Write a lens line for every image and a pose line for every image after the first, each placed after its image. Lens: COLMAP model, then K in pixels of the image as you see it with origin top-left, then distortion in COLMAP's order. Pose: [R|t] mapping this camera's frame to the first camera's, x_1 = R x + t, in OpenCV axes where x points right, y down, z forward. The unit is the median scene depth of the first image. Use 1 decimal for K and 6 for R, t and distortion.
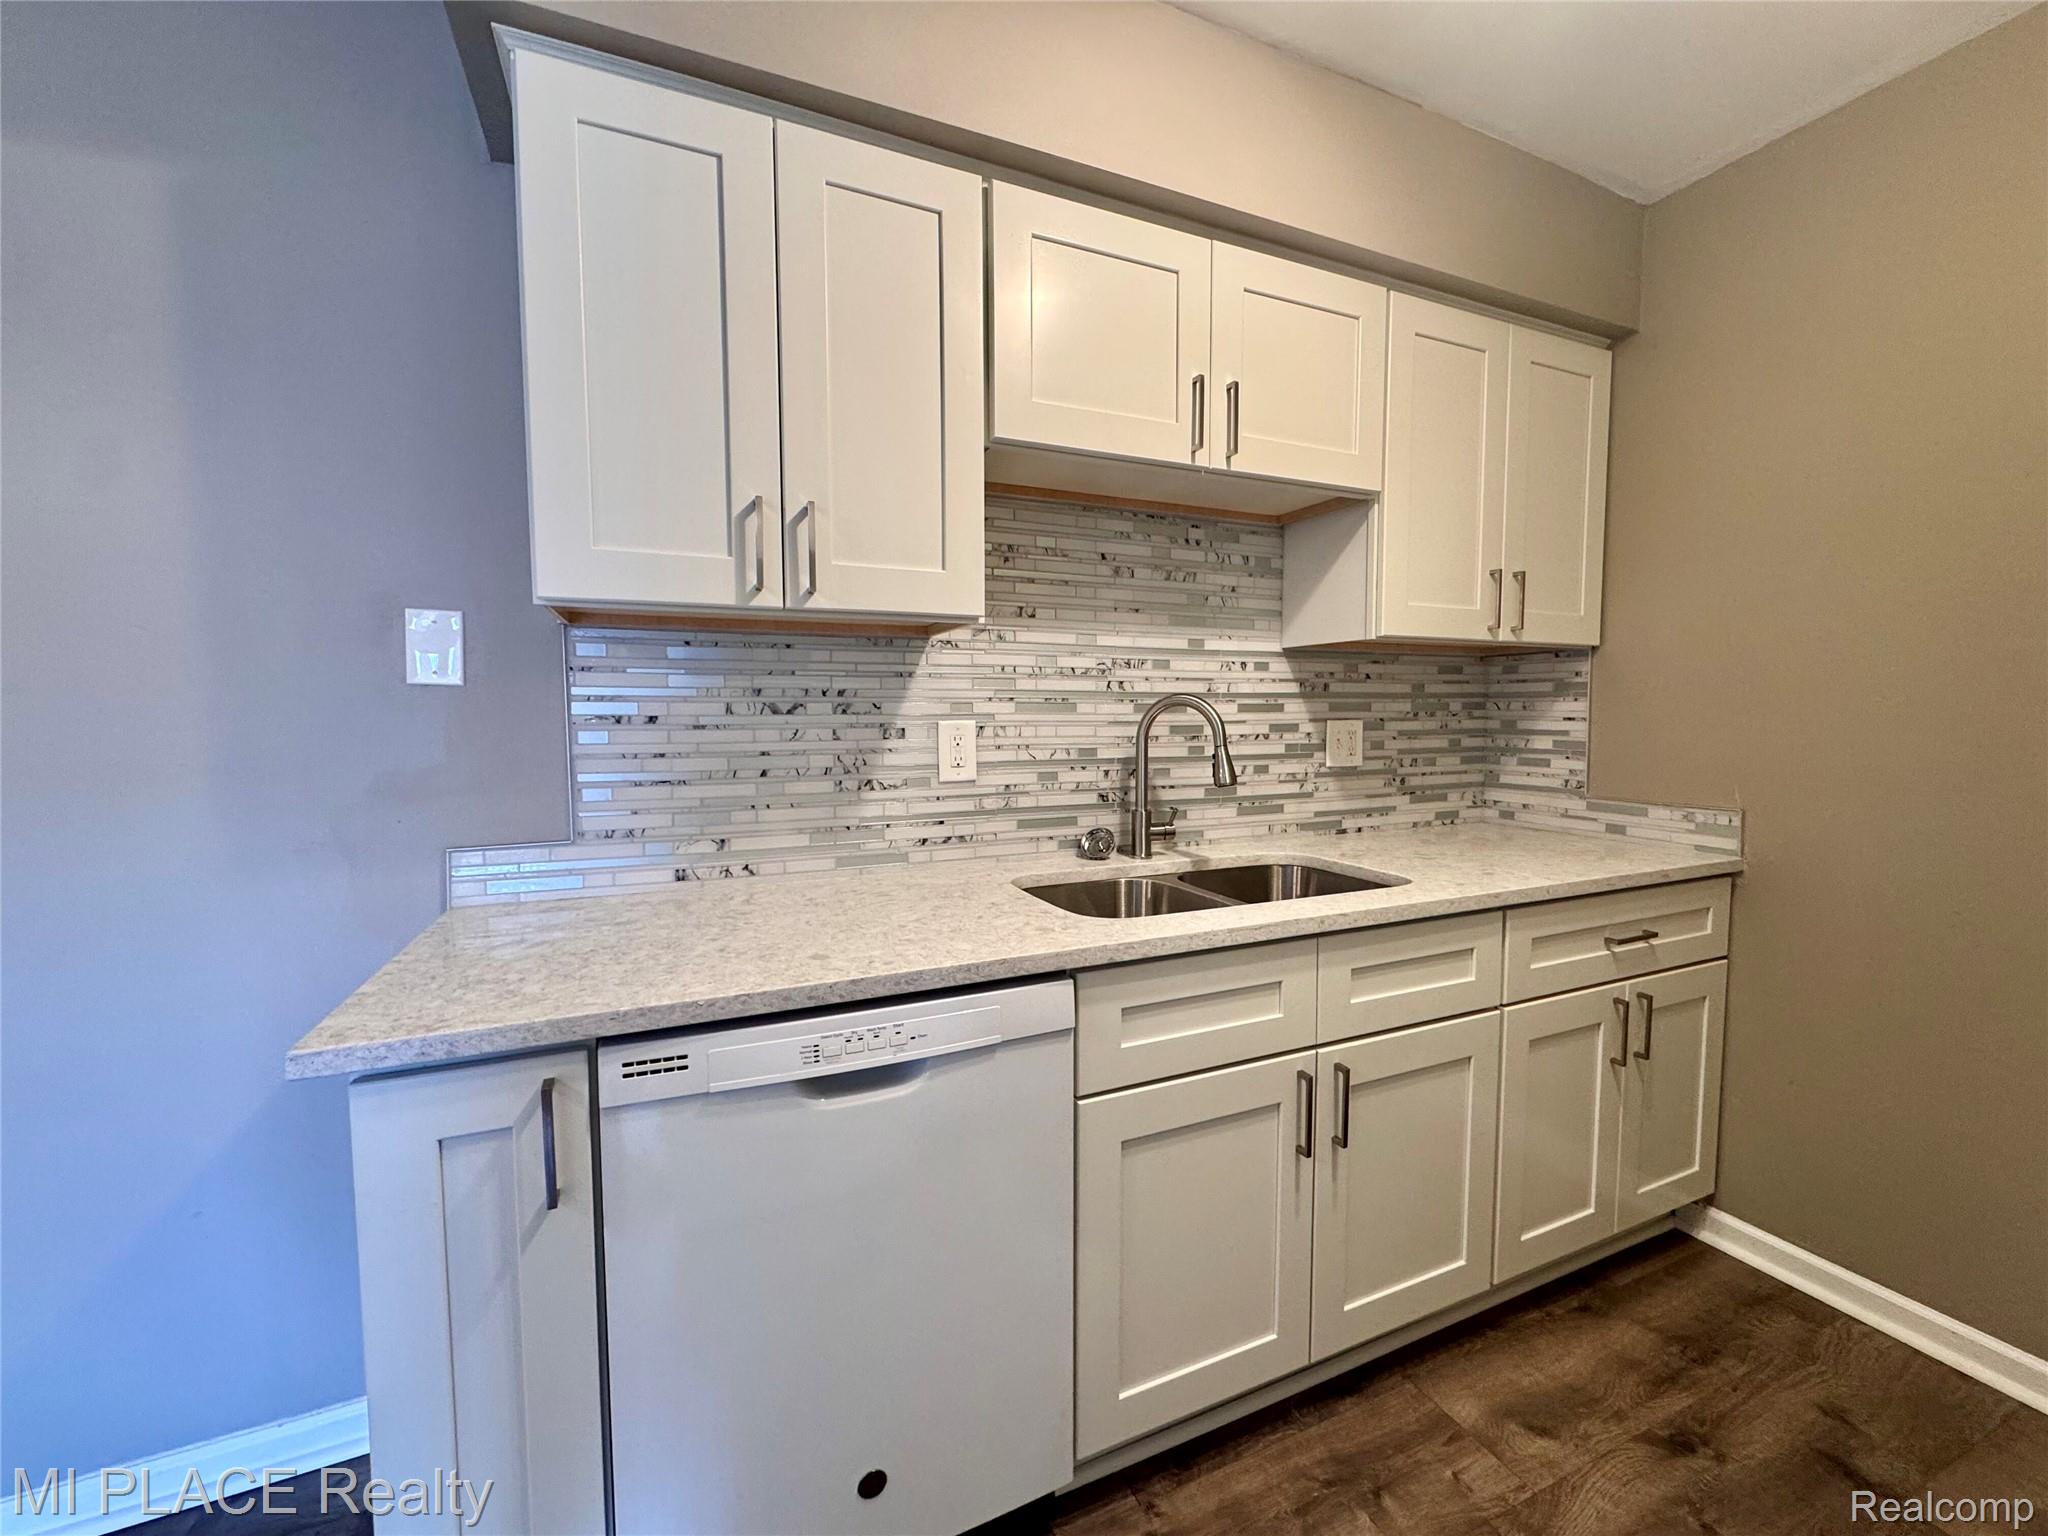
lens RADIAL K [[816.3, 0, 1028.5], [0, 816.3, 764.9], [0, 0, 1]] dist [-0.003778, 0.000365]
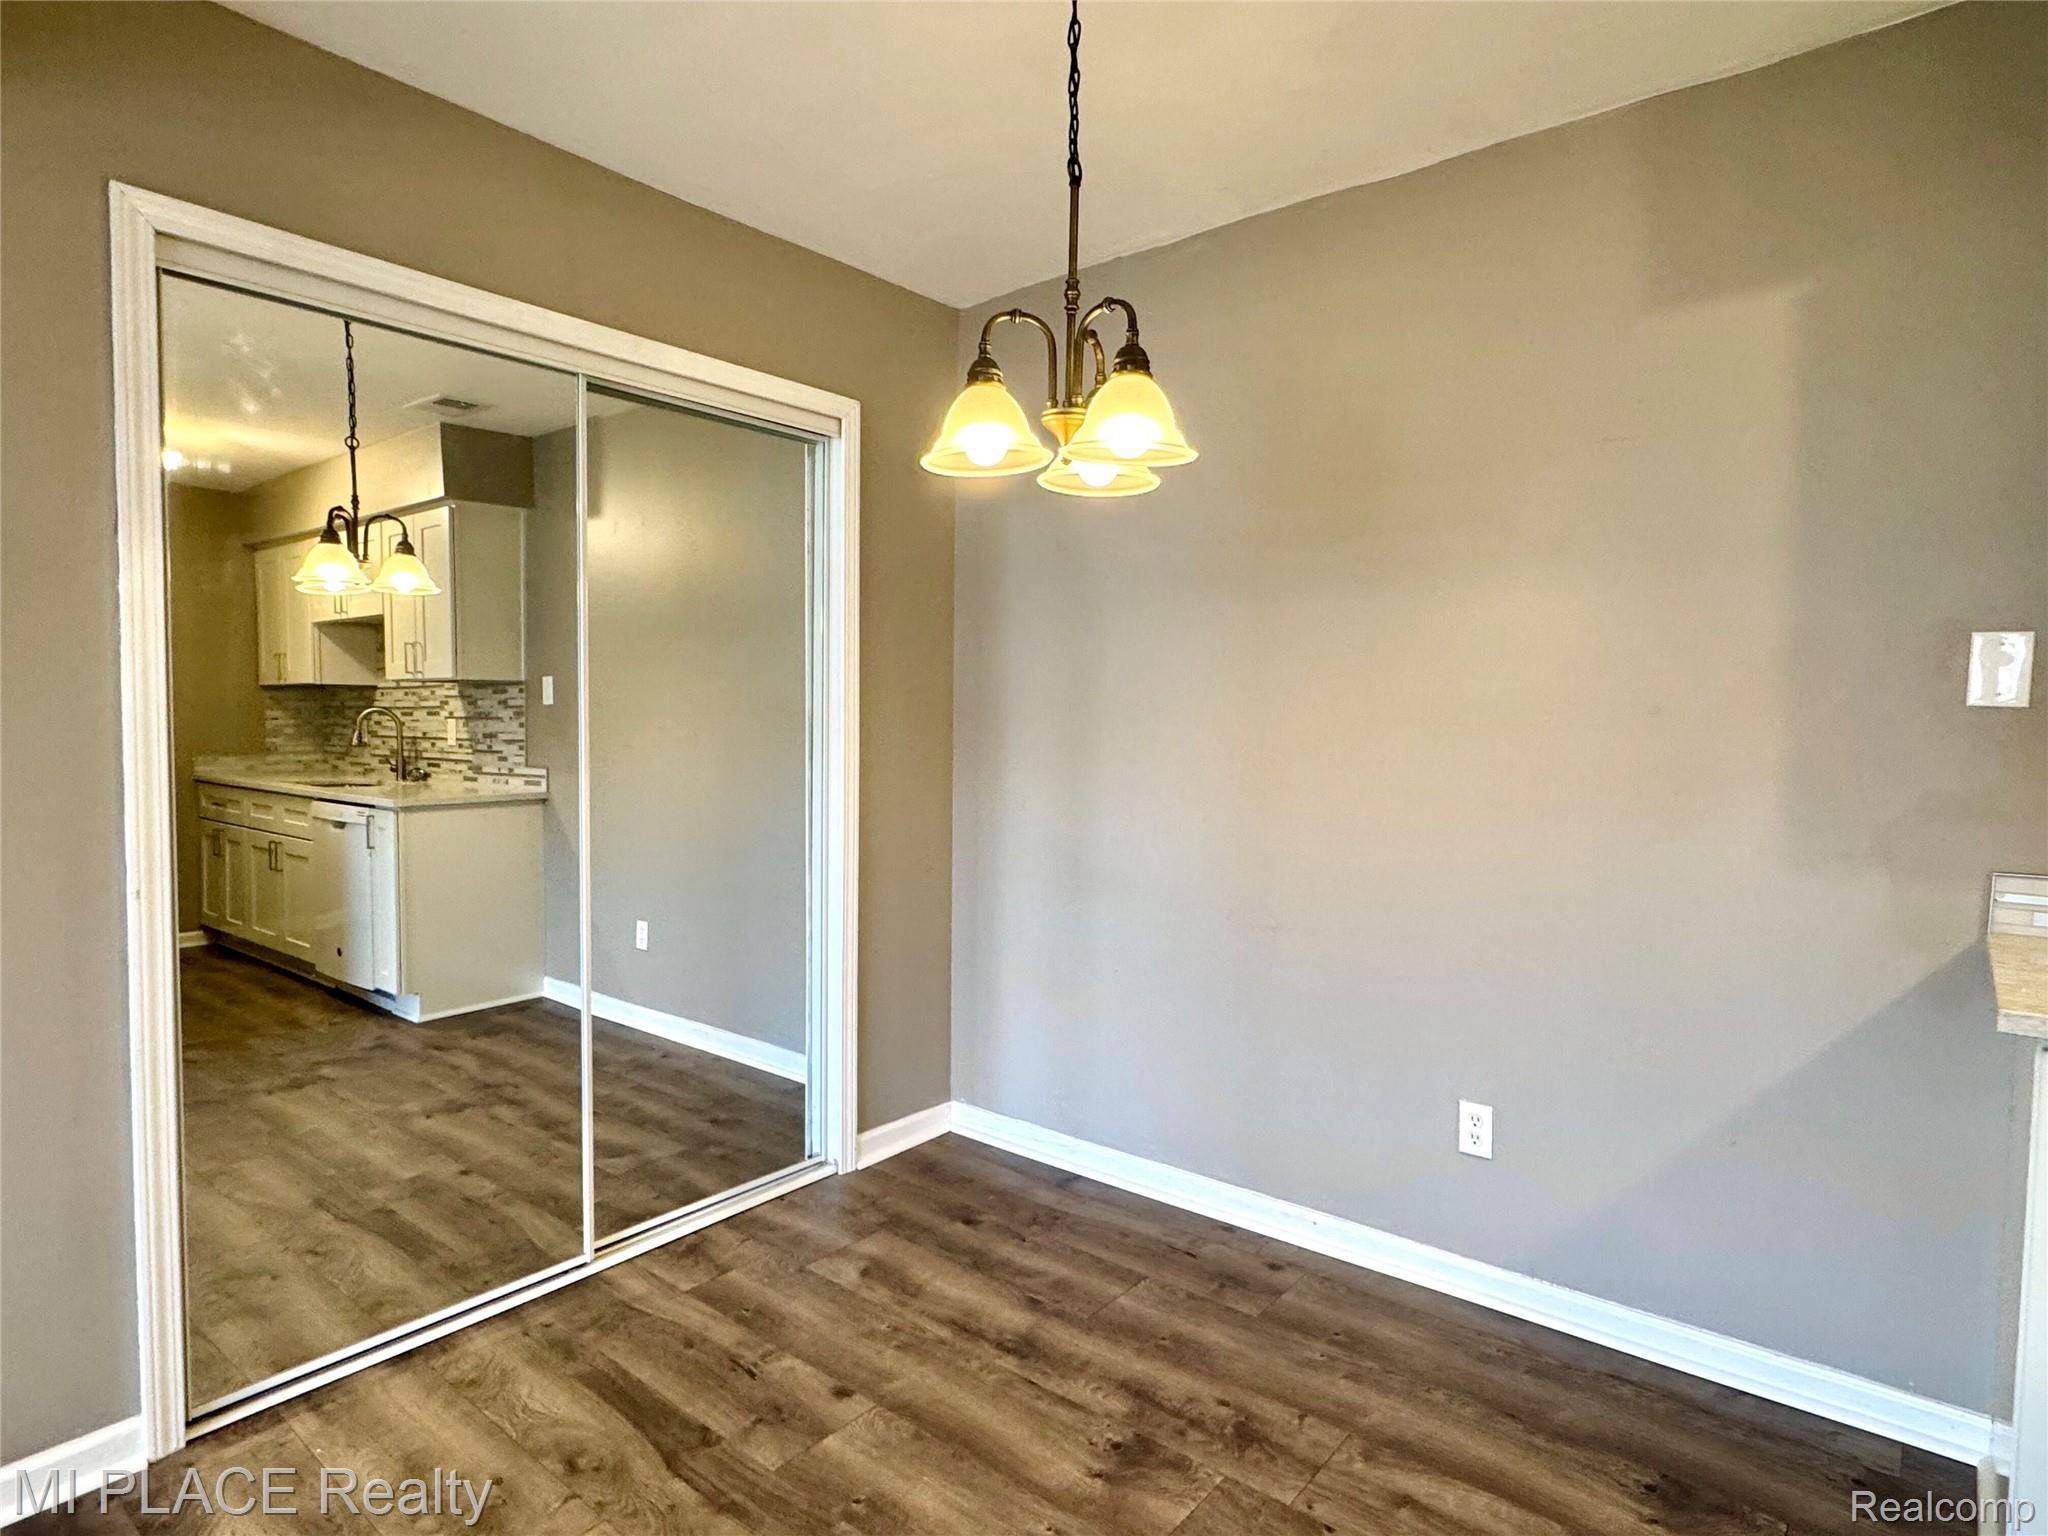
lens RADIAL K [[1125.5, 0, 1019.2], [0, 1125.5, 766.9], [0, 0, 1]] dist [-0.003715, 0.002668]
pose [[0.447249, 0.052602, -0.892861, -0.023613], [-0.069001, 0.997323, 0.024192, 0.017645], [0.891744, 0.050789, 0.449682, -0.497403]]
